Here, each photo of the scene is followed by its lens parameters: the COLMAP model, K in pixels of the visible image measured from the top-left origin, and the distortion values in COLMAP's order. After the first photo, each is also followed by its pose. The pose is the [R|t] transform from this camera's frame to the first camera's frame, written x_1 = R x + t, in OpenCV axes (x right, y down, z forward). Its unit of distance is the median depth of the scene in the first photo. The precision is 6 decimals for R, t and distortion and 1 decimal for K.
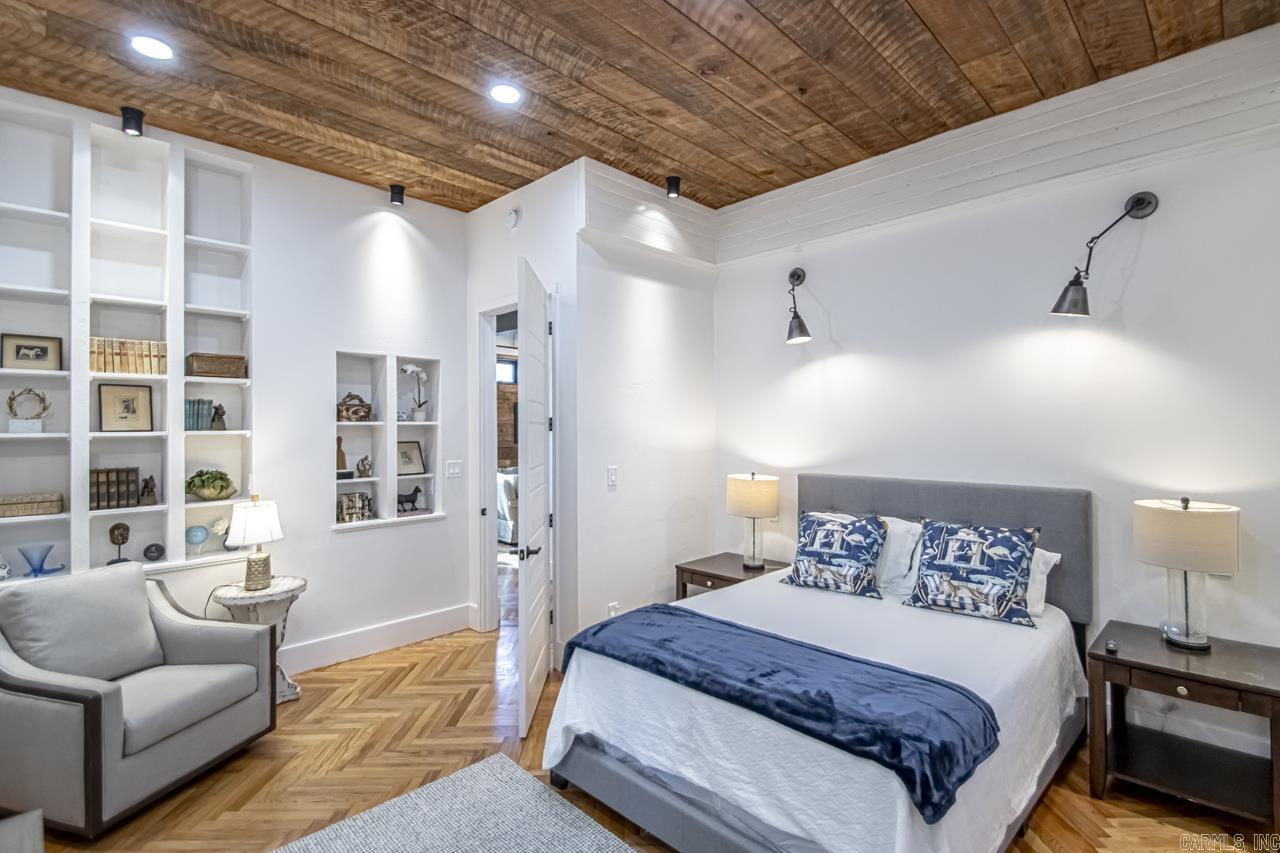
lens RADIAL K [[594.1, 0, 648.9], [0, 594.1, 423.8], [0, 0, 1]] dist [0.006049, 0.000502]
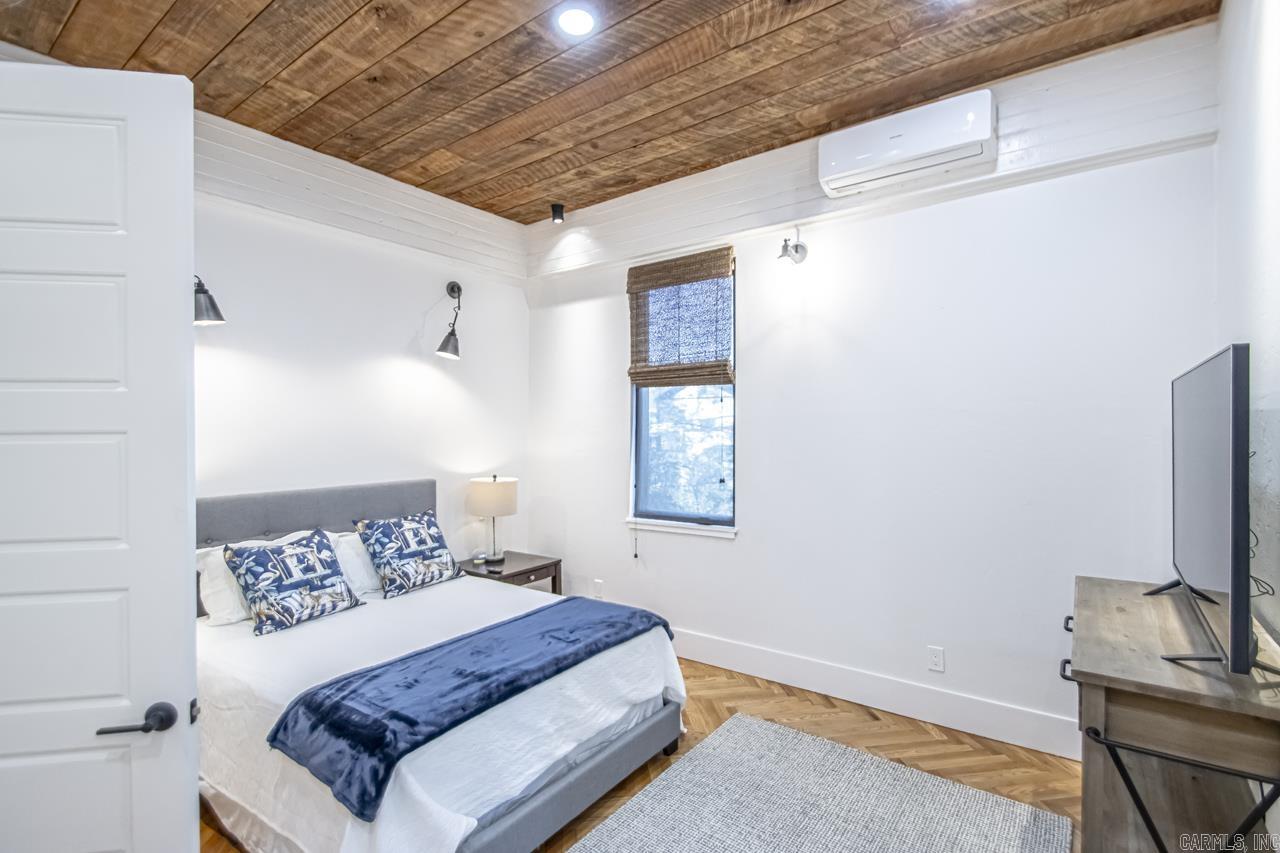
lens RADIAL K [[594.1, 0, 649.1], [0, 594.1, 427.4], [0, 0, 1]] dist [0.006049, 0.000502]
pose [[-0.153953, 0.001627, 0.988077, -0.769246], [0.003224, 0.999994, -0.001144, -0.006531], [-0.988073, 0.003010, -0.153957, 0.742164]]
